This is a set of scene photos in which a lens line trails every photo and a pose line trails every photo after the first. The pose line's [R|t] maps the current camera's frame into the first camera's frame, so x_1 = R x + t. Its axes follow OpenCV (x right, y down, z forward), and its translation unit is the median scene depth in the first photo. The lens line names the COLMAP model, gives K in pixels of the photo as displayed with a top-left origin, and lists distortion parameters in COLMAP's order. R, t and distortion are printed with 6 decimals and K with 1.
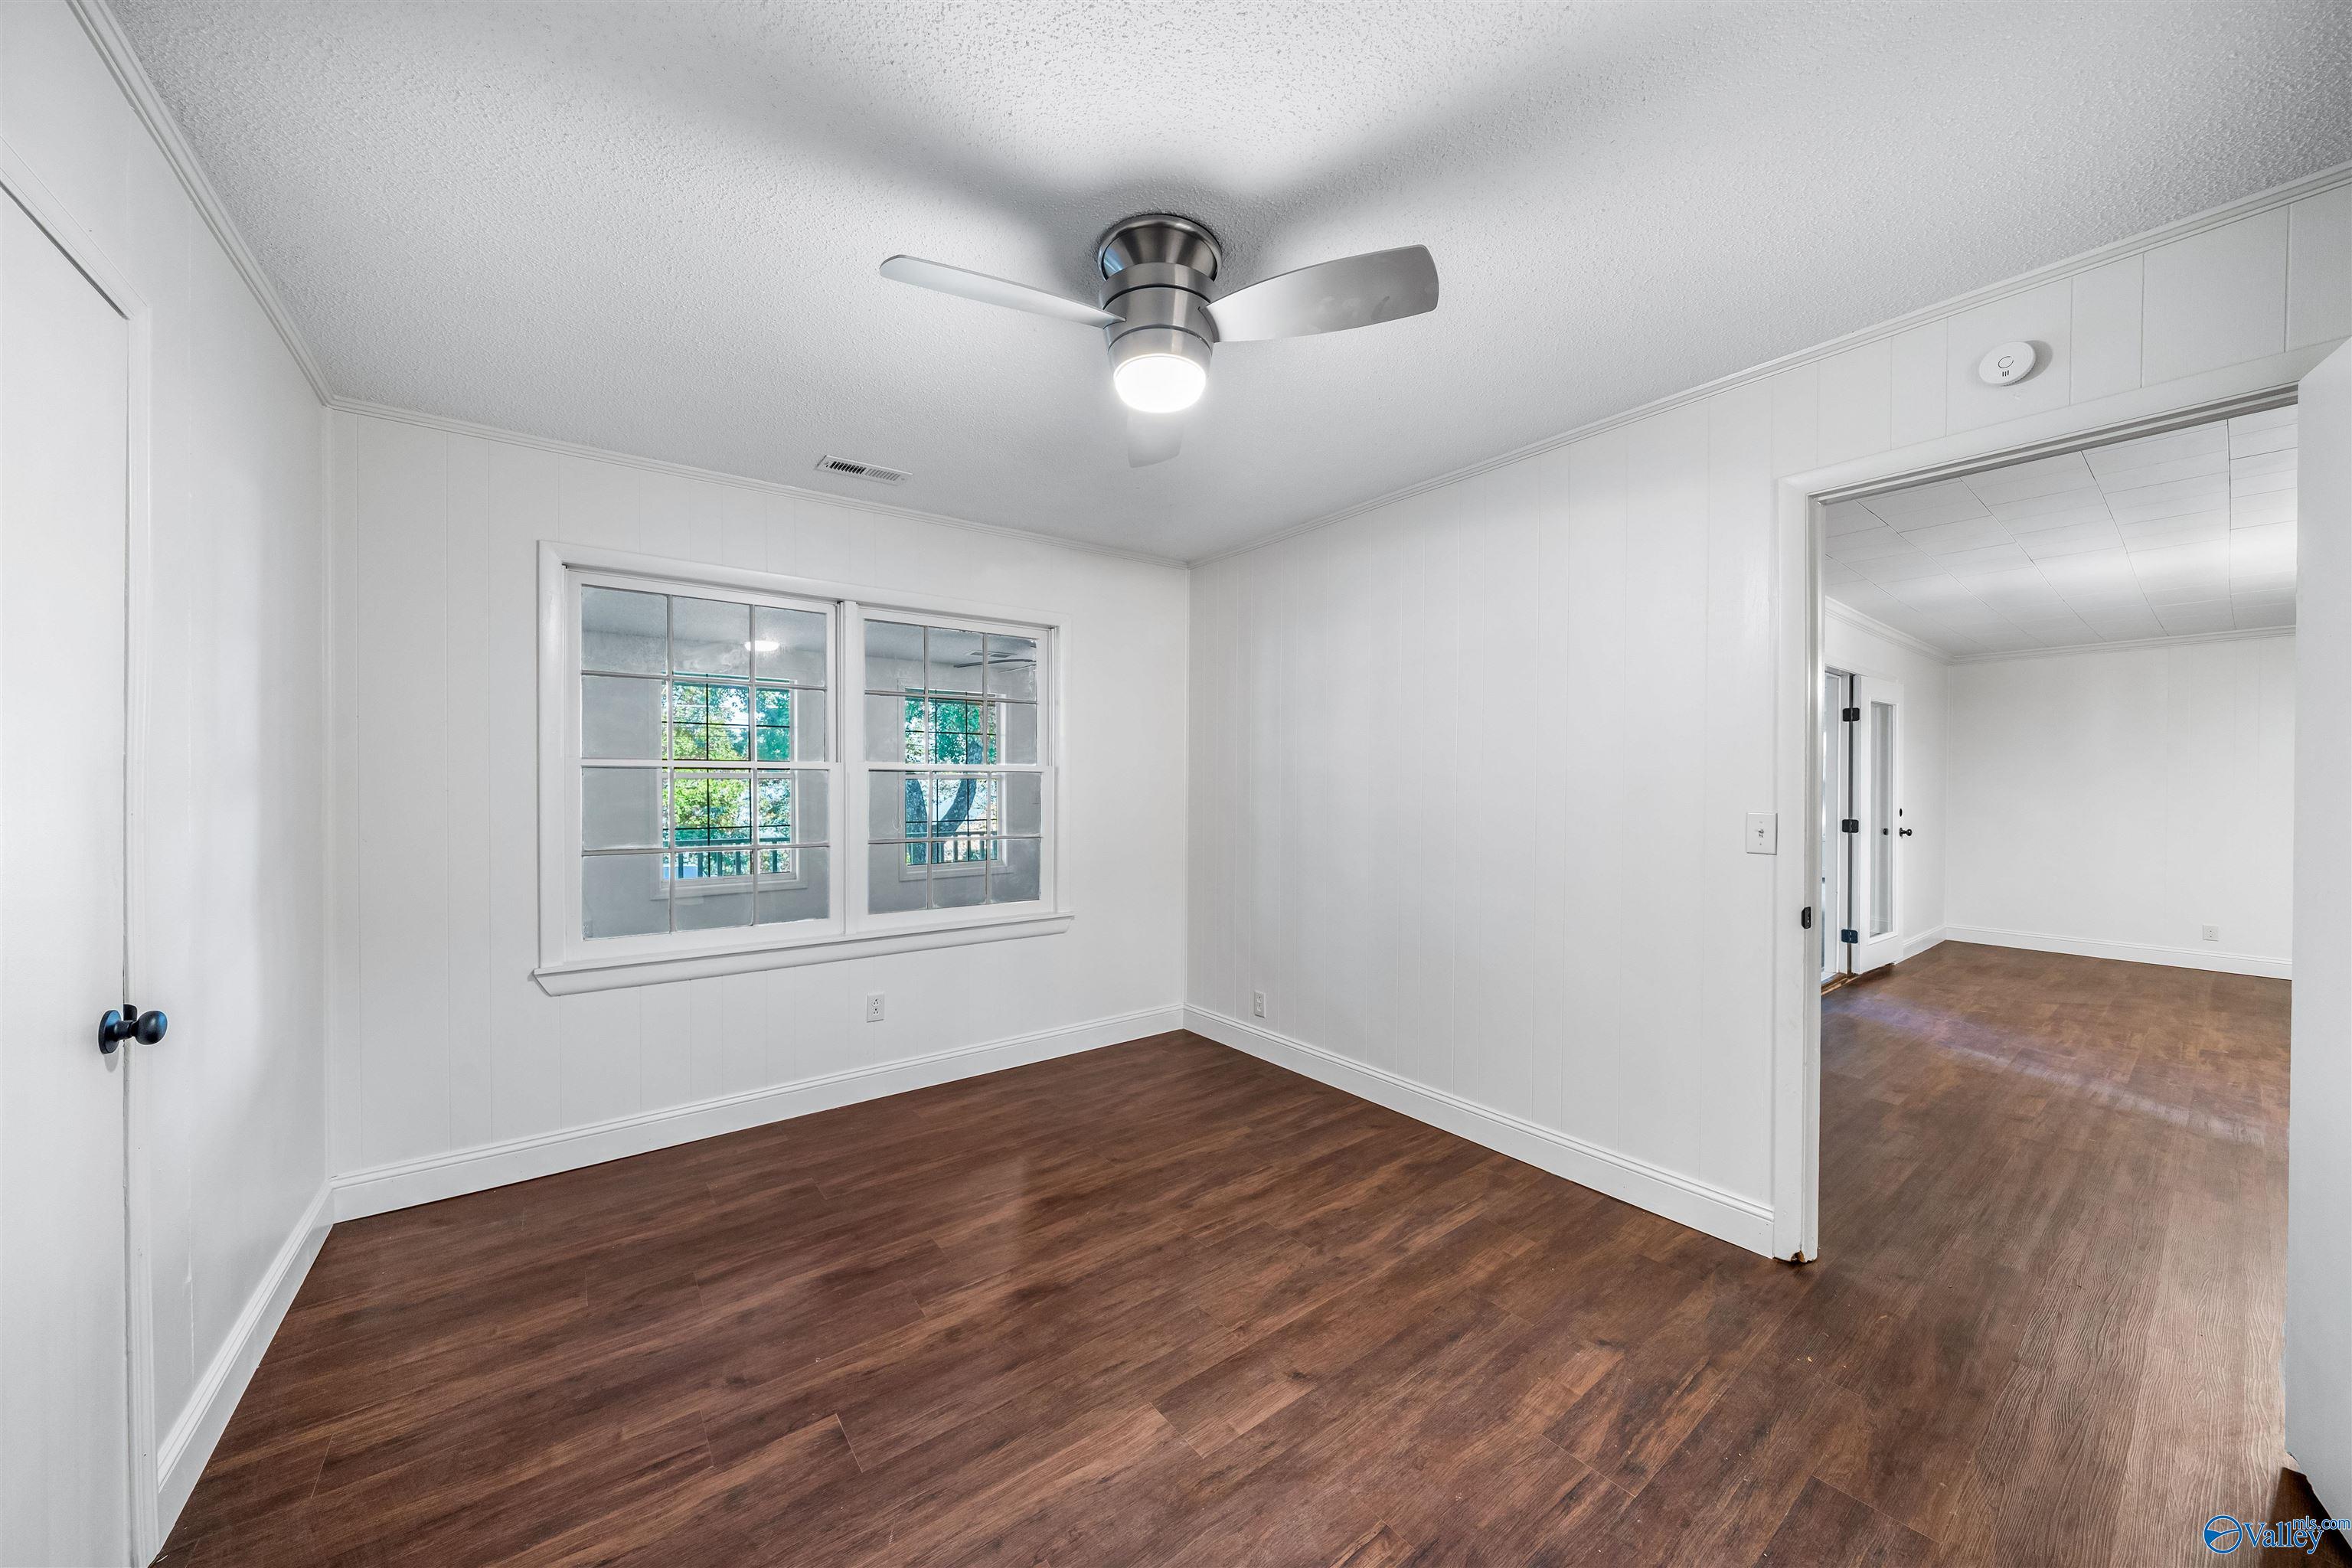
lens RADIAL K [[815.3, 0, 1183.1], [0, 815.3, 785.6], [0, 0, 1]] dist [-0.001804, -0.000118]
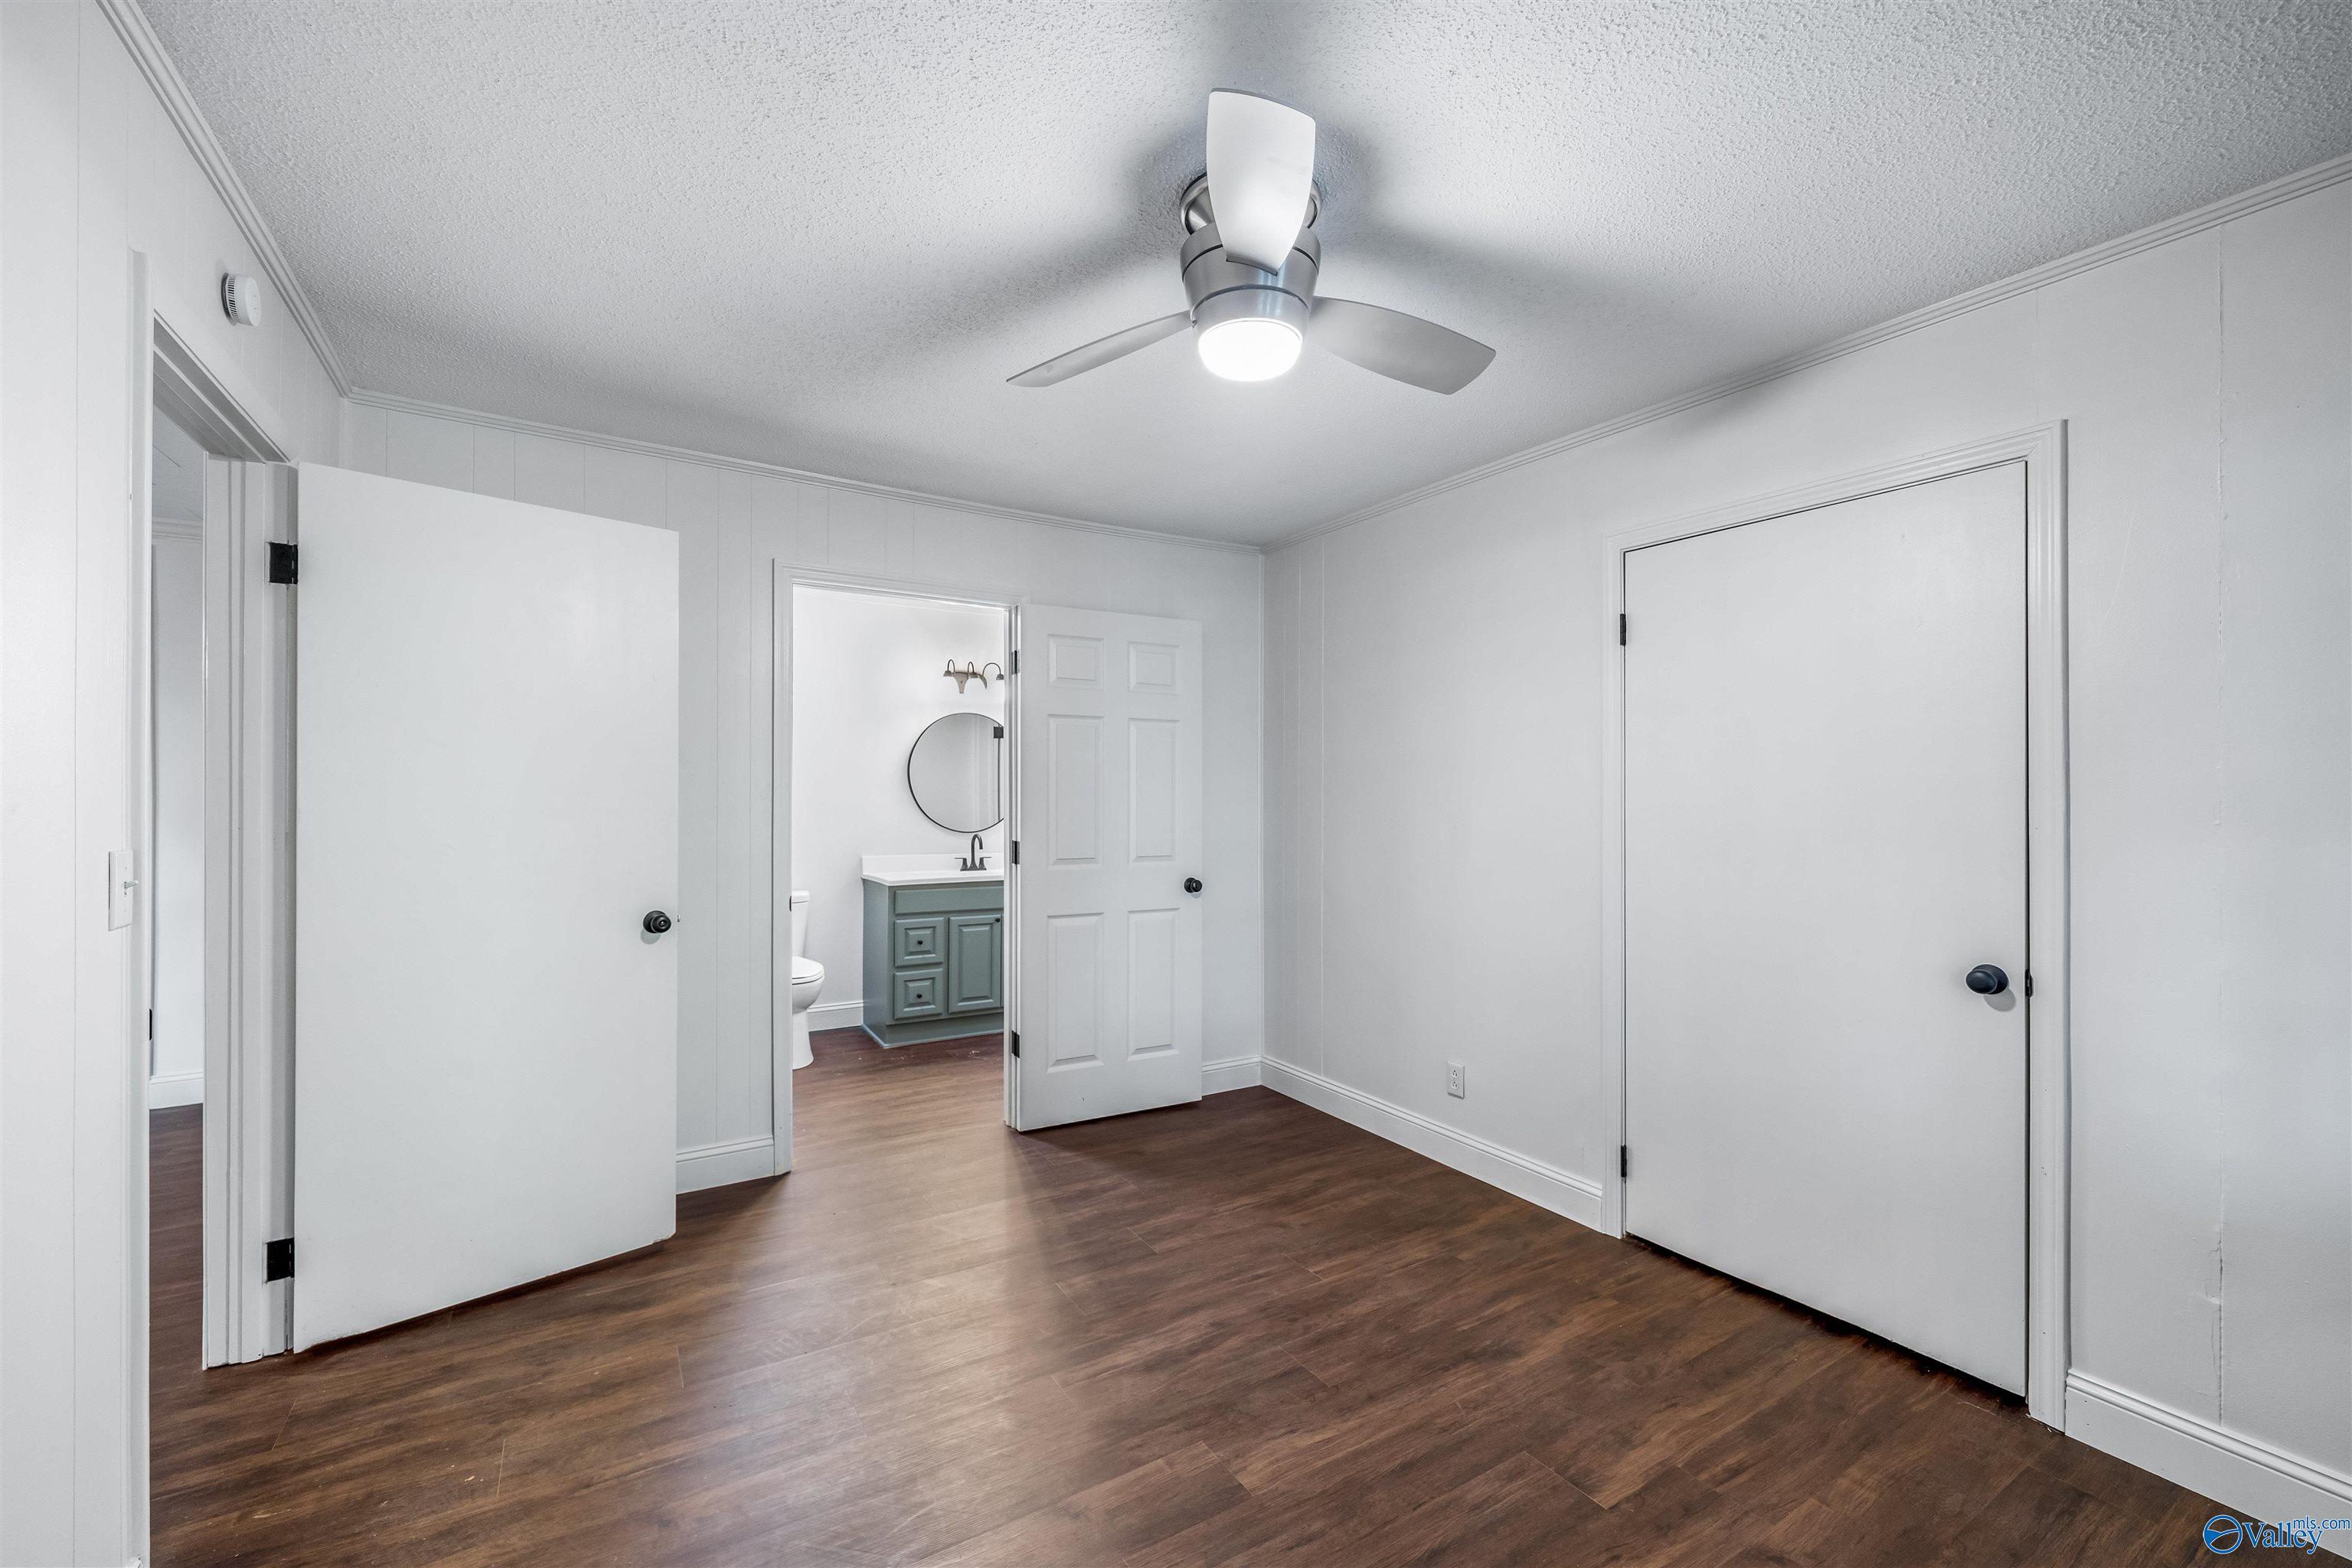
lens RADIAL K [[930.7, 0, 1173.0], [0, 930.7, 795.4], [0, 0, 1]] dist [-0.000104, -0.000221]
pose [[-0.994399, -0.004594, 0.105587, -0.060037], [-0.004688, 0.999989, -0.000638, -0.008073], [-0.105583, -0.001130, -0.994410, 2.141259]]
